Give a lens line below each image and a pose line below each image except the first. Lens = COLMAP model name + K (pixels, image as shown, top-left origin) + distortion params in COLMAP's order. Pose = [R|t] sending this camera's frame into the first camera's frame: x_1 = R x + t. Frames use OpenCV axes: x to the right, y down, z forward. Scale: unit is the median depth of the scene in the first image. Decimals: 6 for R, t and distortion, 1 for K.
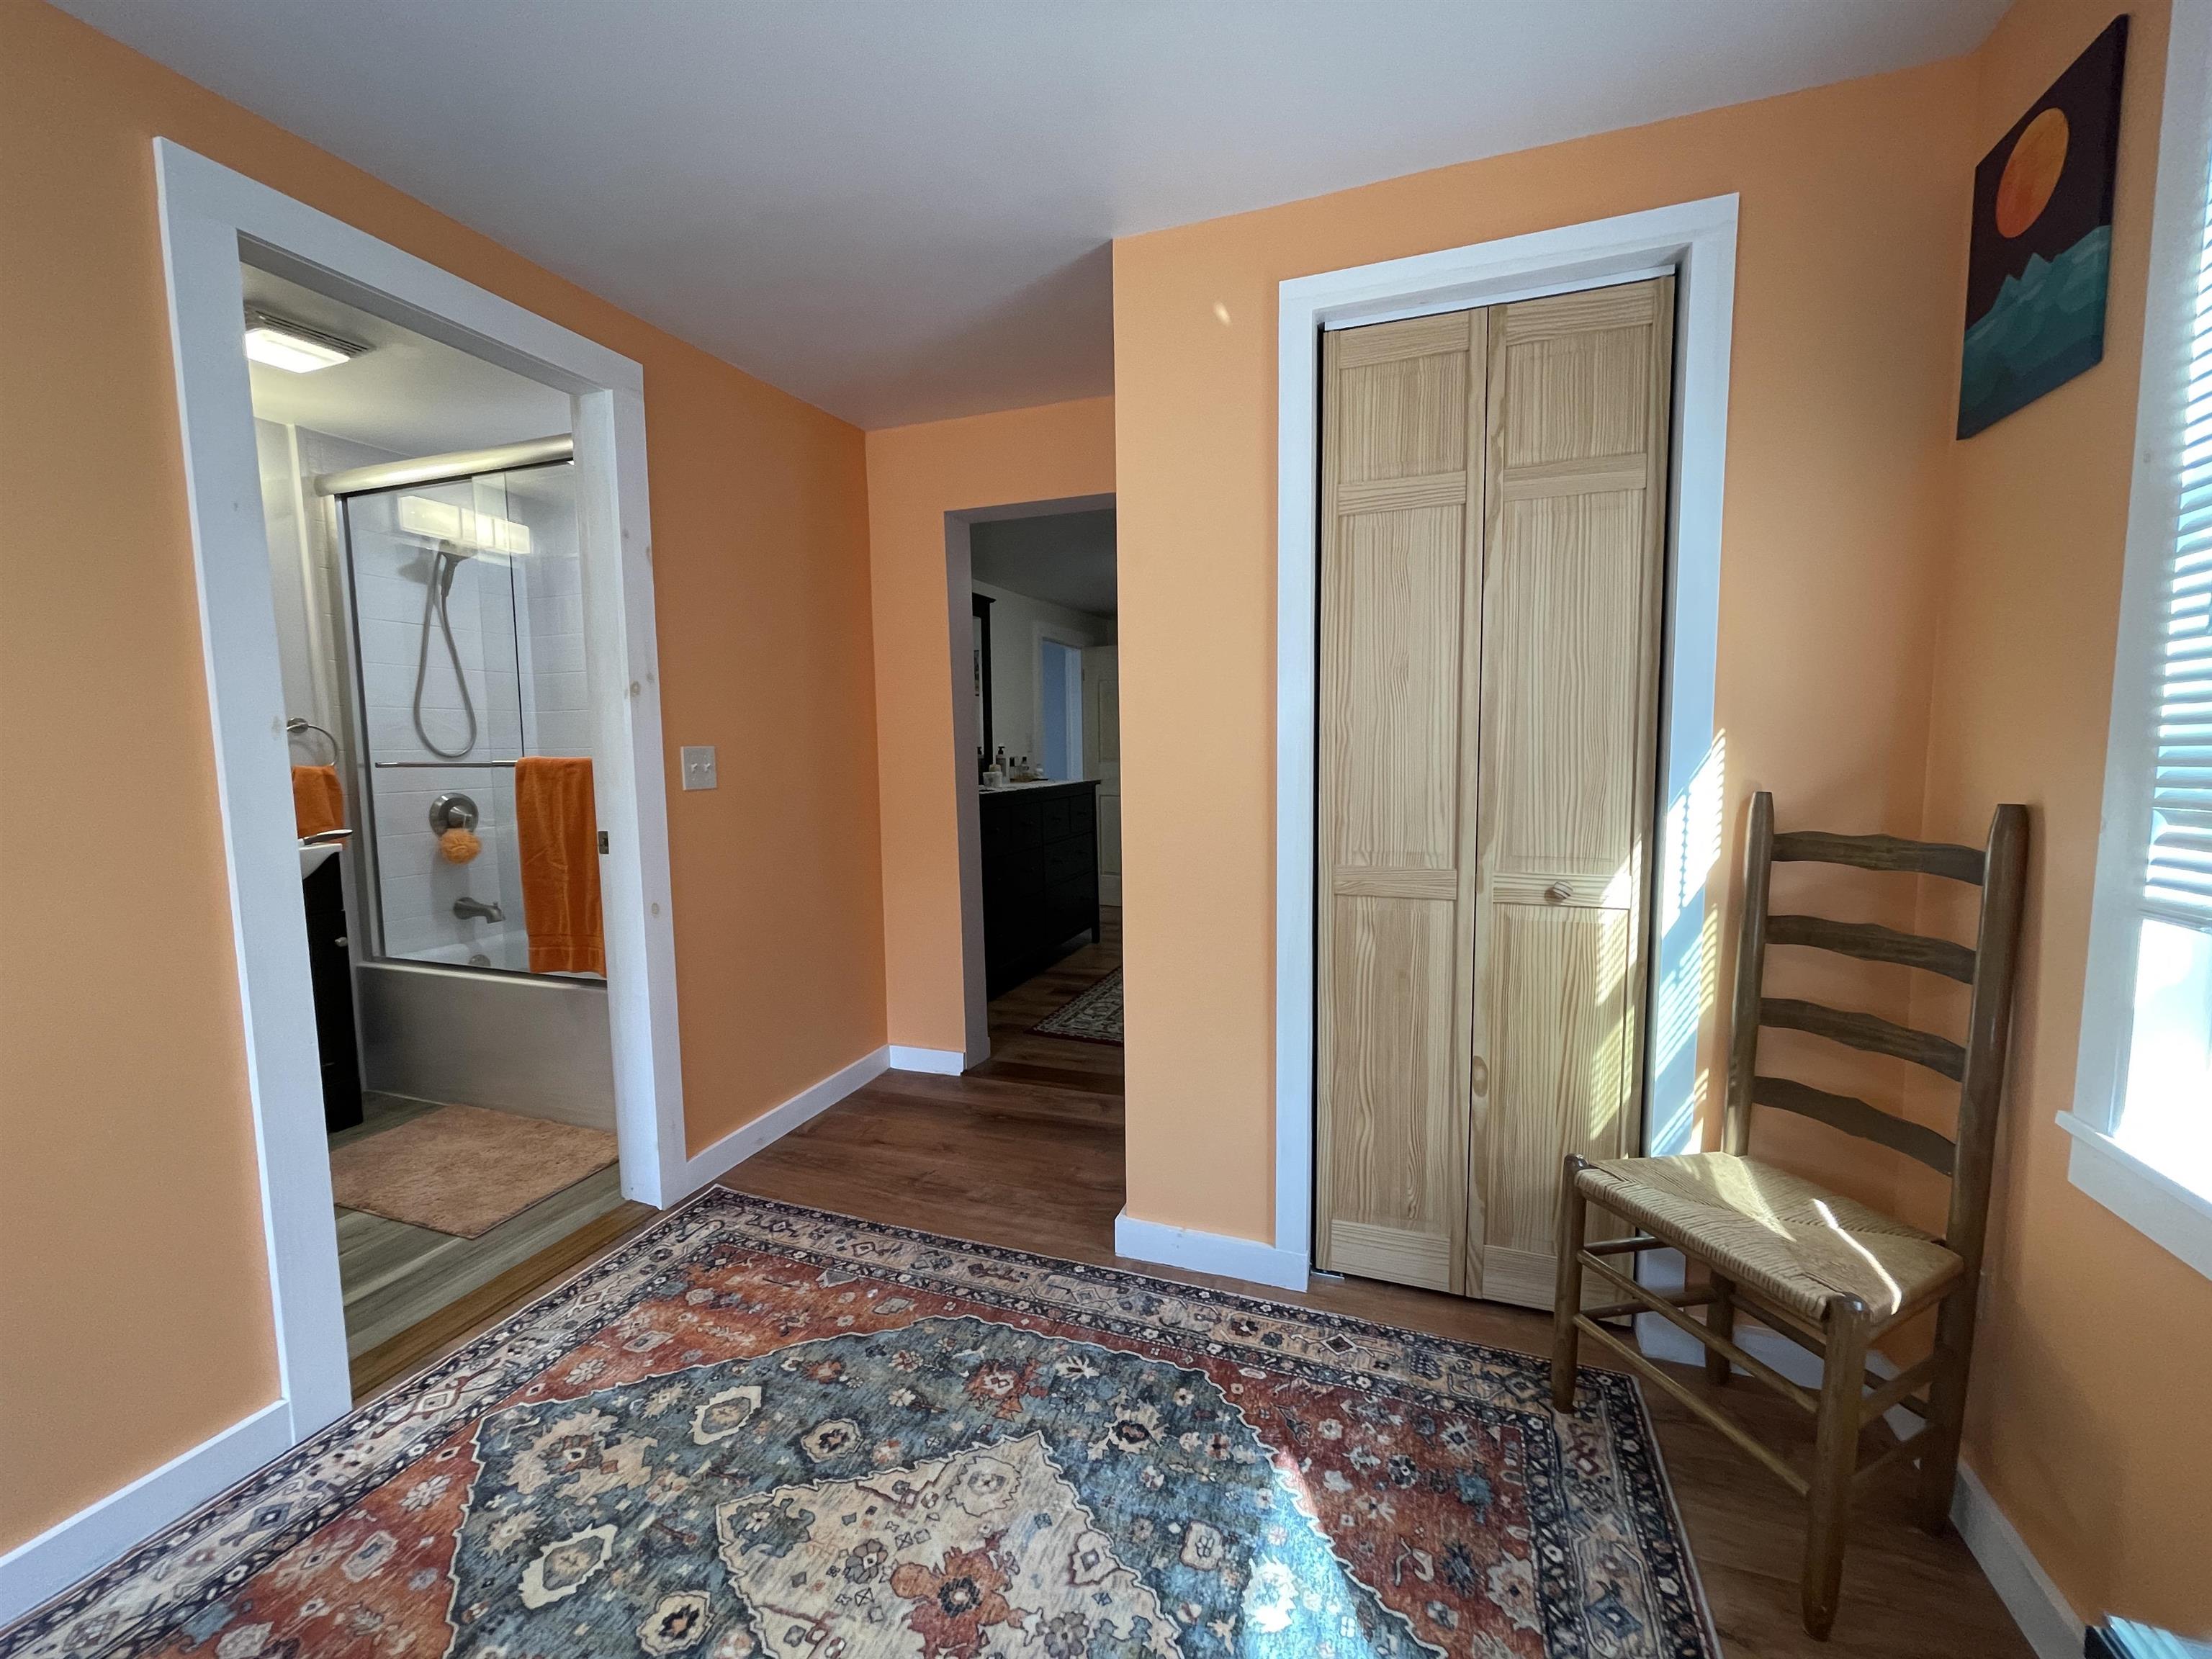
lens RADIAL K [[896.1, 0, 1107.1], [0, 896.1, 831.5], [0, 0, 1]] dist [-0.000595, -0.001016]
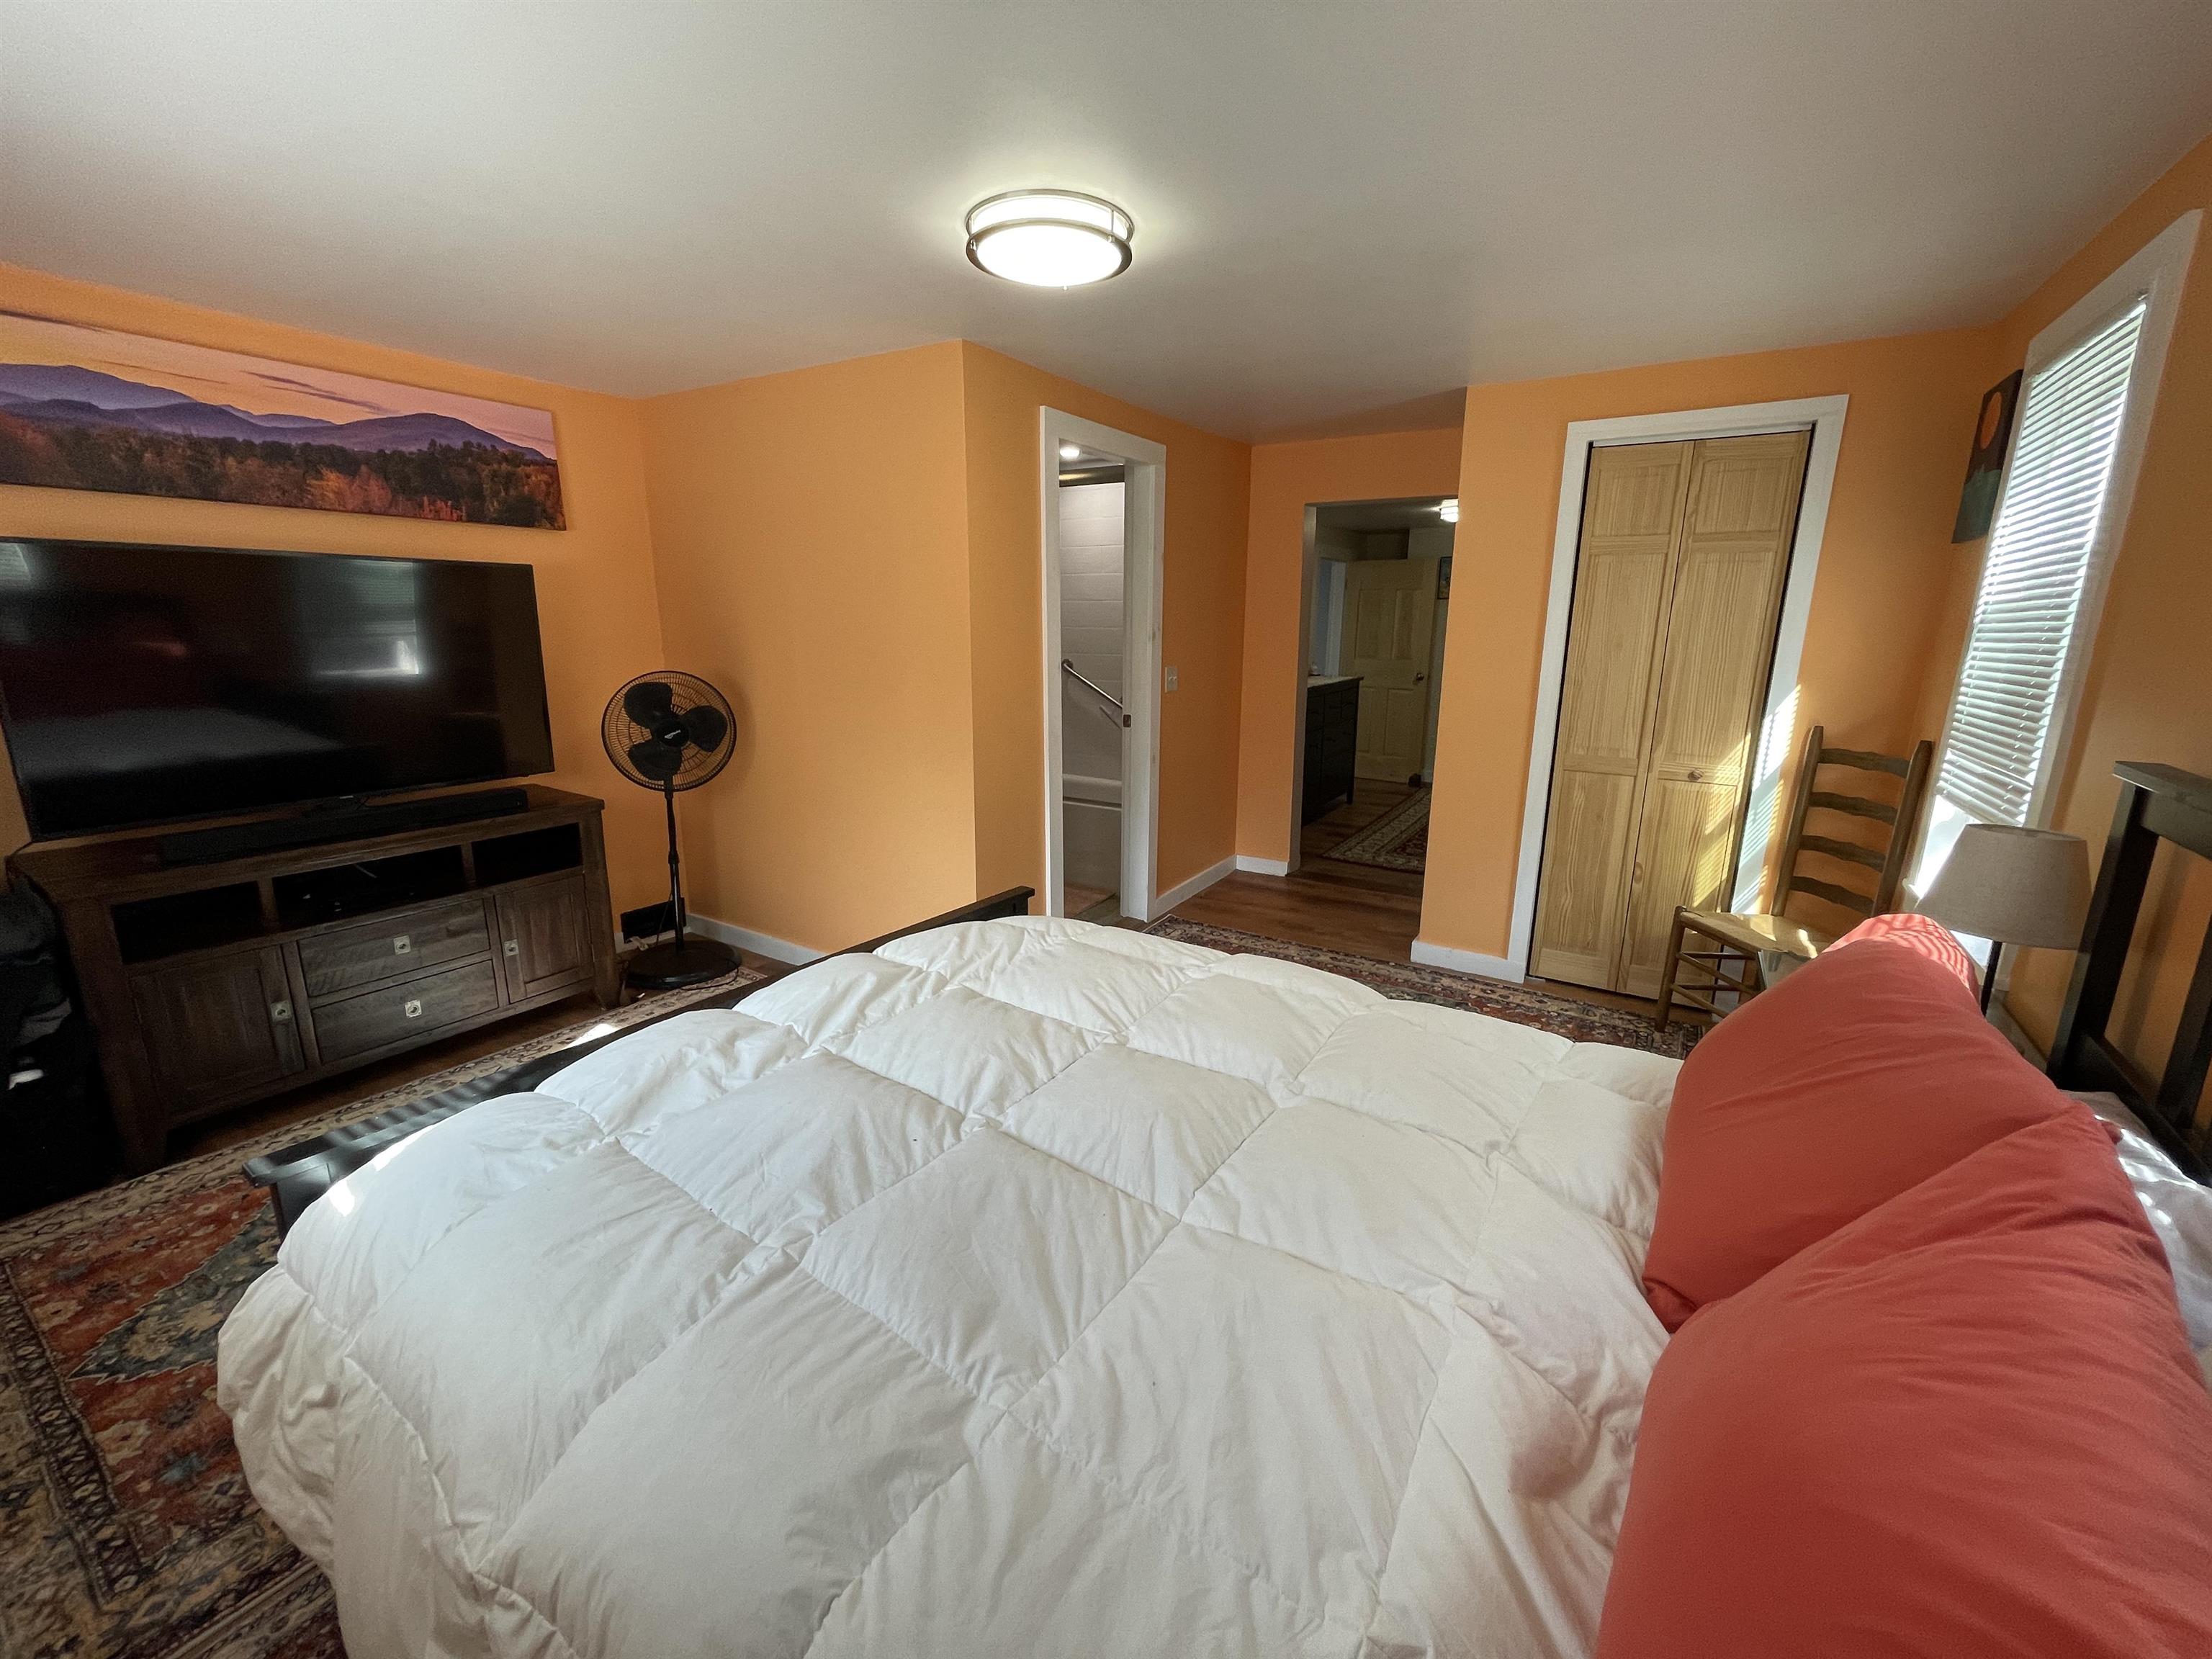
lens RADIAL K [[896.1, 0, 1103.0], [0, 896.1, 825.4], [0, 0, 1]] dist [-0.000595, -0.001016]
pose [[0.977391, 0.066460, -0.200725, -0.290693], [-0.038611, 0.989455, 0.139600, -0.035713], [0.207886, -0.128693, 0.969650, -0.984835]]
